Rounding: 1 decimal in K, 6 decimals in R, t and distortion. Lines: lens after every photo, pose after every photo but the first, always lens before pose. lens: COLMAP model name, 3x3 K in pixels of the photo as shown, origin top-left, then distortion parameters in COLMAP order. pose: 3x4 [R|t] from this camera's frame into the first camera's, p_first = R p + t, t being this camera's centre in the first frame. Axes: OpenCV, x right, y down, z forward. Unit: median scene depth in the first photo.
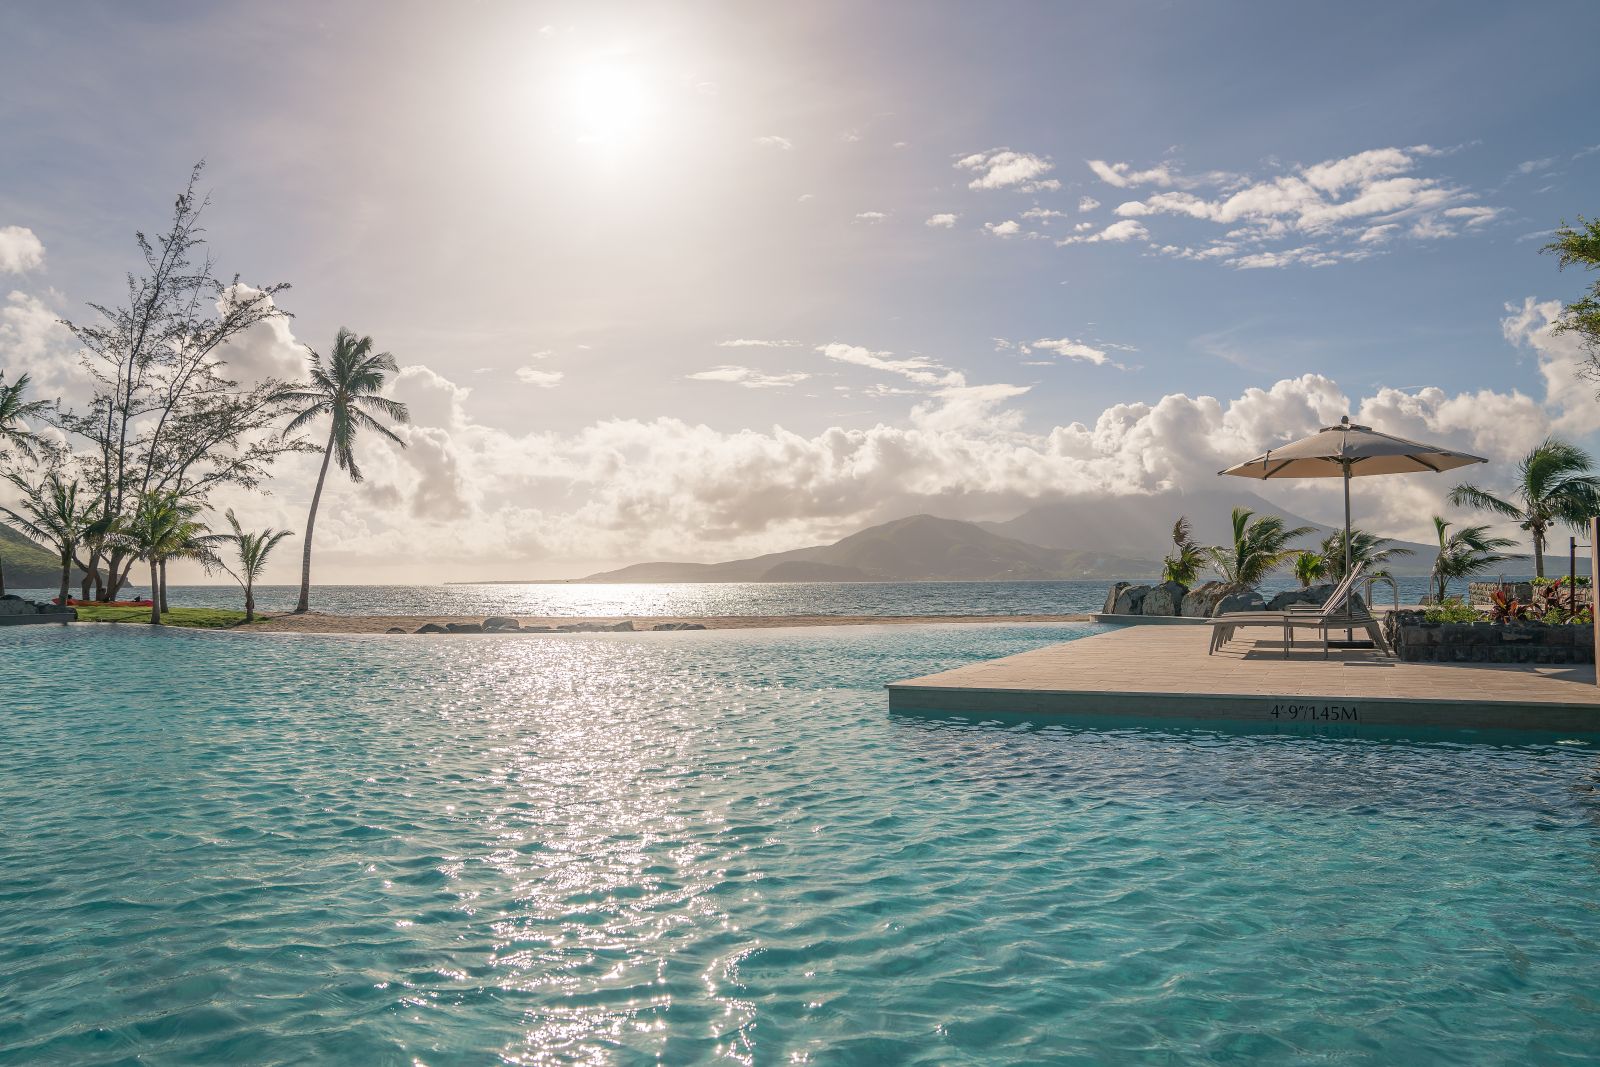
lens RADIAL K [[1087.9, 0, 800.0], [0, 1087.9, 533.5], [0, 0, 1]] dist [-0.003825, -0.000515]
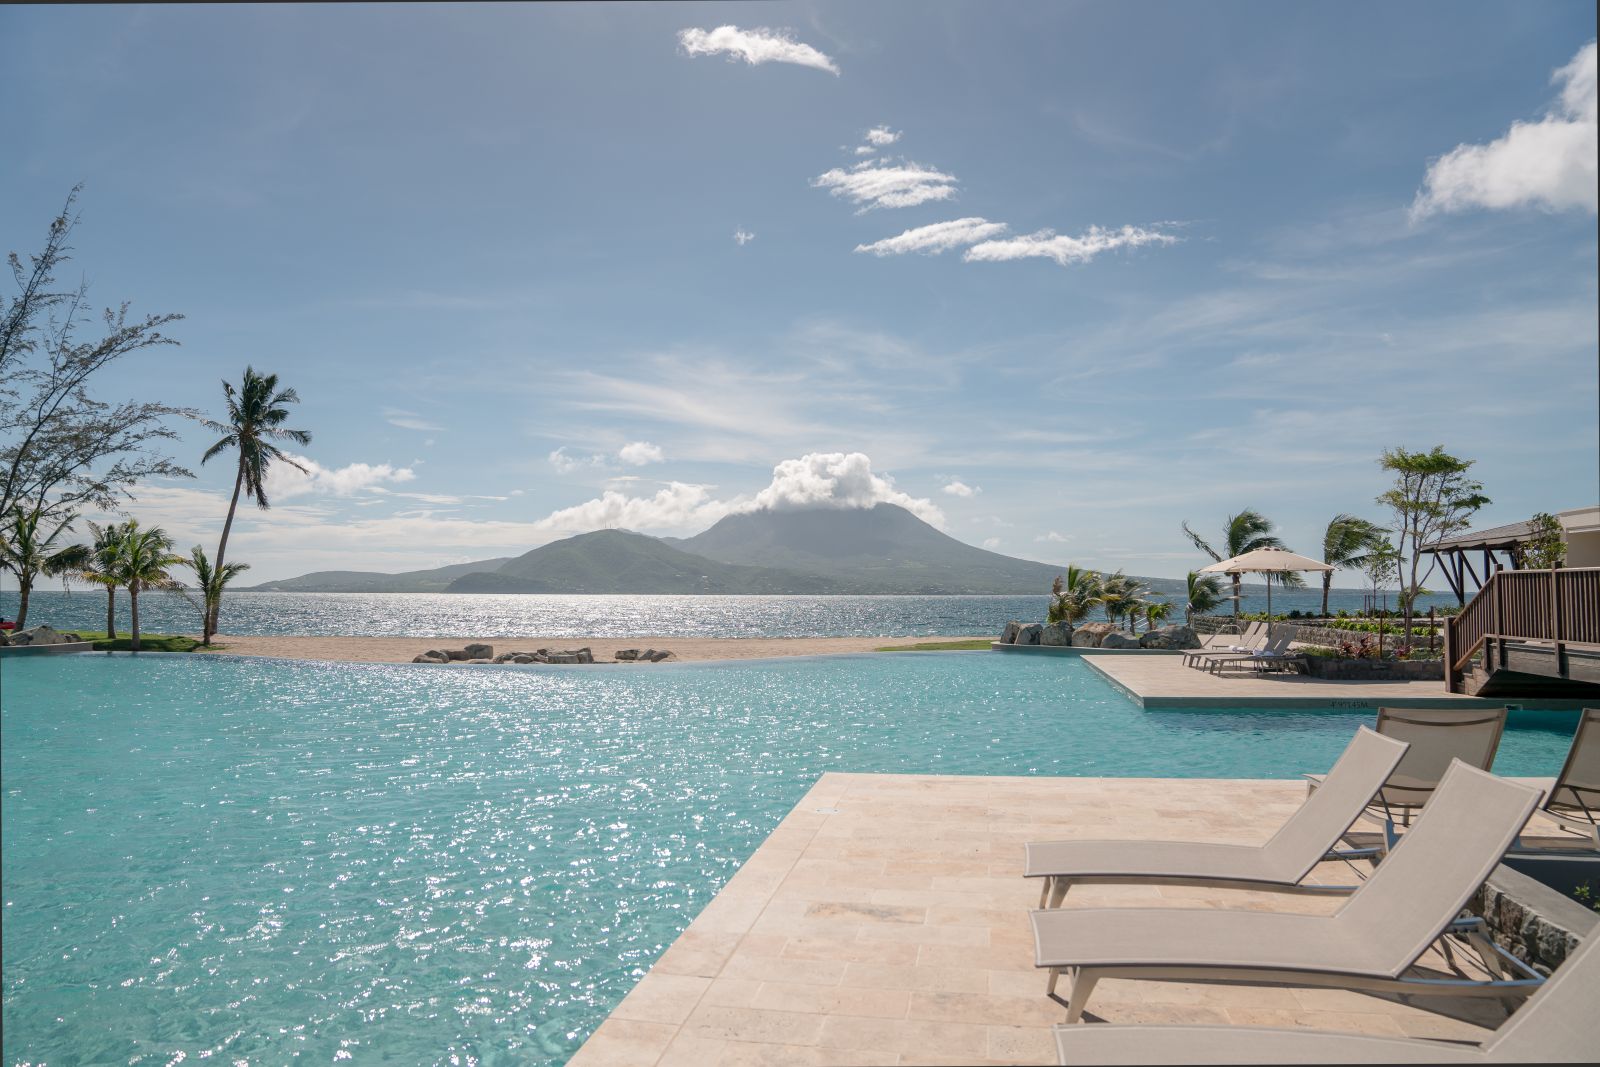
lens RADIAL K [[1087.9, 0, 800.0], [0, 1087.9, 533.5], [0, 0, 1]] dist [-0.003825, -0.000515]
pose [[0.966977, 0.025700, 0.253563, -0.166342], [-0.022102, 0.999611, -0.017026, -0.019104], [-0.253902, 0.010860, 0.967169, -0.148089]]
